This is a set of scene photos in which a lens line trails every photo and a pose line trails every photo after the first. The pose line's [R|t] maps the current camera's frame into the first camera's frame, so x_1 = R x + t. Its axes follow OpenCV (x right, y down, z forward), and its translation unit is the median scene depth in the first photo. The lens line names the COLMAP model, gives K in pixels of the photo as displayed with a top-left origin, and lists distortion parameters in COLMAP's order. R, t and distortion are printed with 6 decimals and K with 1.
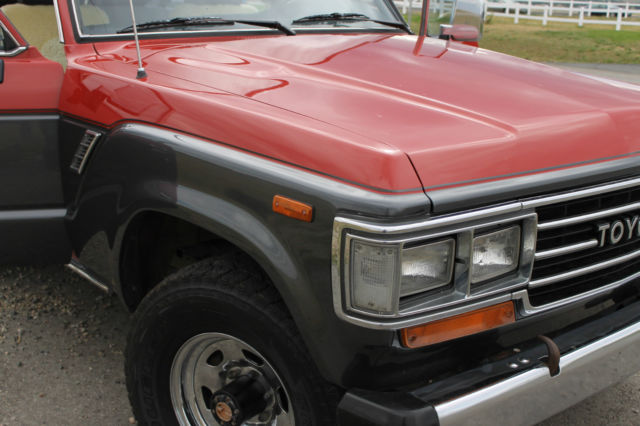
lens RADIAL K [[826.8, 0, 320.0], [0, 826.8, 213.0], [0, 0, 1]] dist [-0.065941, 0.041469]
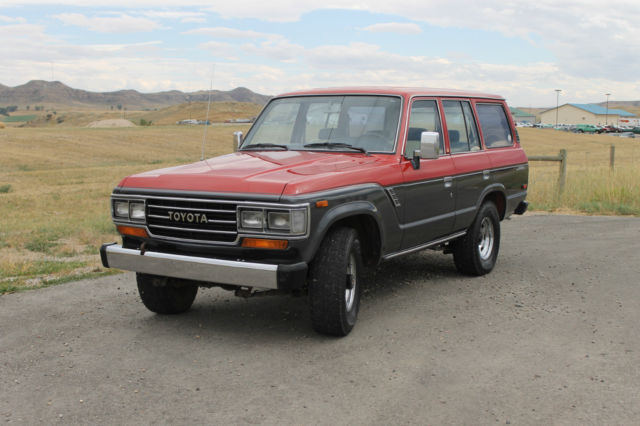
lens RADIAL K [[826.8, 0, 320.0], [0, 826.8, 213.0], [0, 0, 1]] dist [-0.065941, 0.041469]
pose [[0.298524, 0.077898, -0.951218, 3.109891], [-0.243437, 0.969912, 0.003030, -0.111703], [0.922833, 0.230657, 0.308506, 0.589352]]
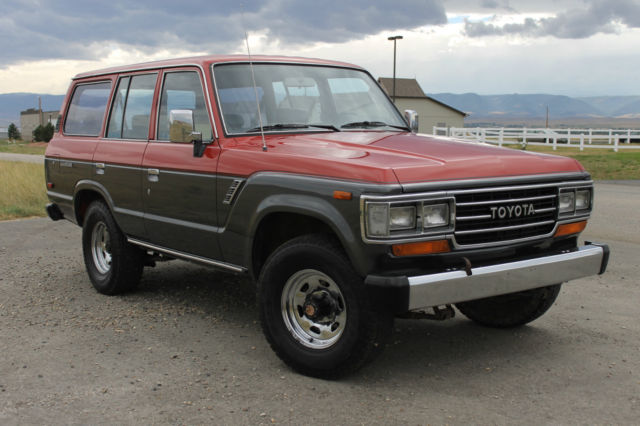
lens RADIAL K [[826.8, 0, 320.0], [0, 826.8, 213.0], [0, 0, 1]] dist [-0.065941, 0.041469]
pose [[0.997729, -0.027401, -0.061532, 0.037233], [0.016947, 0.986249, -0.164393, 0.353003], [0.065190, 0.162977, 0.984474, -1.040833]]
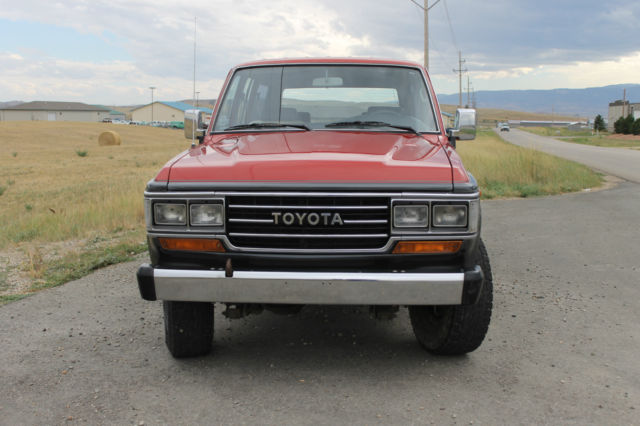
lens RADIAL K [[826.8, 0, 320.0], [0, 826.8, 213.0], [0, 0, 1]] dist [-0.065941, 0.041469]
pose [[0.718204, 0.052674, -0.693836, 1.779077], [-0.167193, 0.980982, -0.098592, 0.191433], [0.675448, 0.186814, 0.713352, -0.355626]]
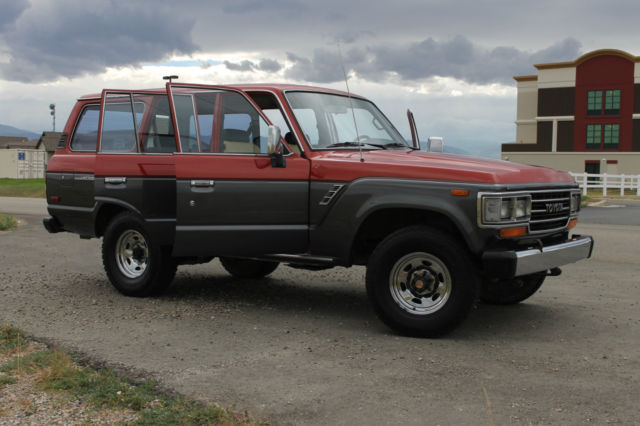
lens RADIAL K [[826.8, 0, 320.0], [0, 826.8, 213.0], [0, 0, 1]] dist [-0.065941, 0.041469]
pose [[0.970105, -0.027733, 0.241095, -1.068200], [0.077467, 0.976864, -0.199338, 0.533907], [-0.229988, 0.212056, 0.949809, -1.461886]]
